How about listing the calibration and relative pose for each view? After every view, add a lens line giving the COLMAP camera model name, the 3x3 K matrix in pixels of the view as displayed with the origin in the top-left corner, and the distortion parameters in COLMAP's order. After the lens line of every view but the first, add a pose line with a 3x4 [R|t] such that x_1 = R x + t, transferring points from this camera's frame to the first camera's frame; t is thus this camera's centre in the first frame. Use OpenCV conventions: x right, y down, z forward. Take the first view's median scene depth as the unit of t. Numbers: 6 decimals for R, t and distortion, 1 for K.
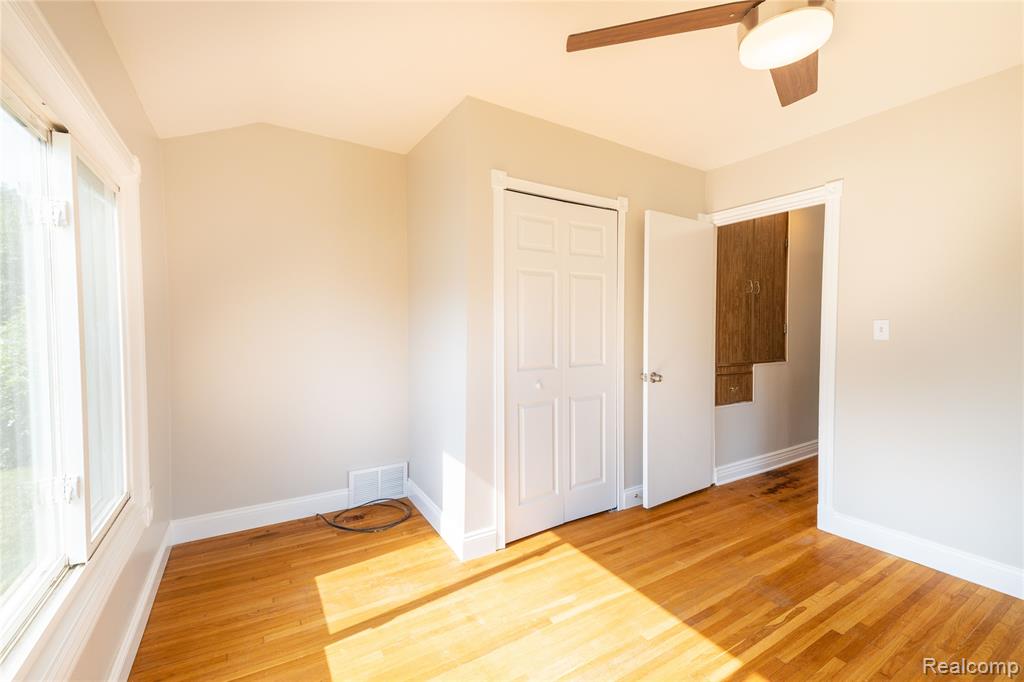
lens RADIAL K [[416.5, 0, 512.3], [0, 416.5, 341.0], [0, 0, 1]] dist [0.045770, -0.012480]
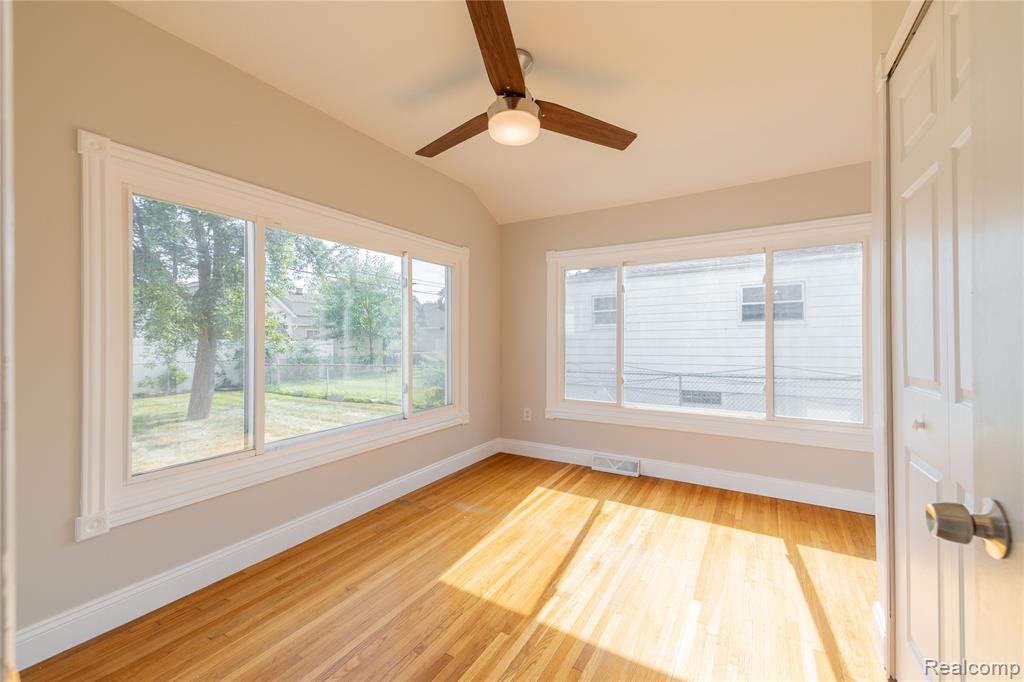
lens RADIAL K [[416.5, 0, 518.9], [0, 416.5, 336.2], [0, 0, 1]] dist [0.045770, -0.012480]
pose [[-0.876856, 0.003511, -0.480740, 0.828125], [-0.006072, 0.999813, 0.018377, 0.002918], [0.480714, 0.019033, -0.876671, 1.450926]]
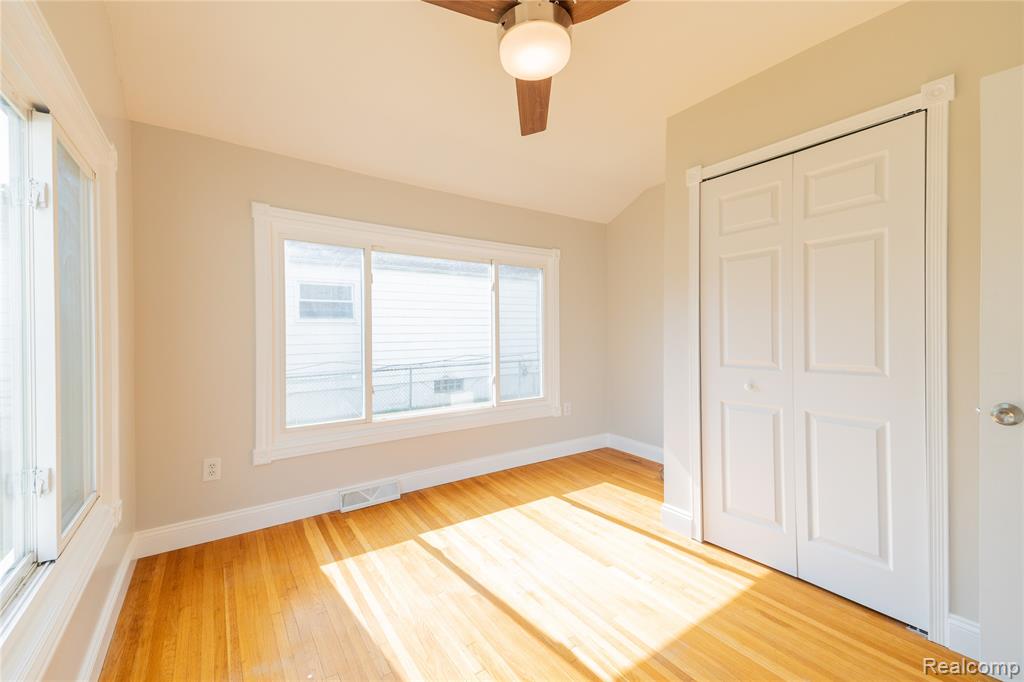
lens RADIAL K [[416.5, 0, 513.0], [0, 416.5, 336.2], [0, 0, 1]] dist [0.045770, -0.012480]
pose [[0.072892, 0.011642, -0.997272, 1.071626], [-0.022479, 0.999697, 0.010027, 0.007345], [0.997086, 0.021686, 0.073131, 0.541297]]
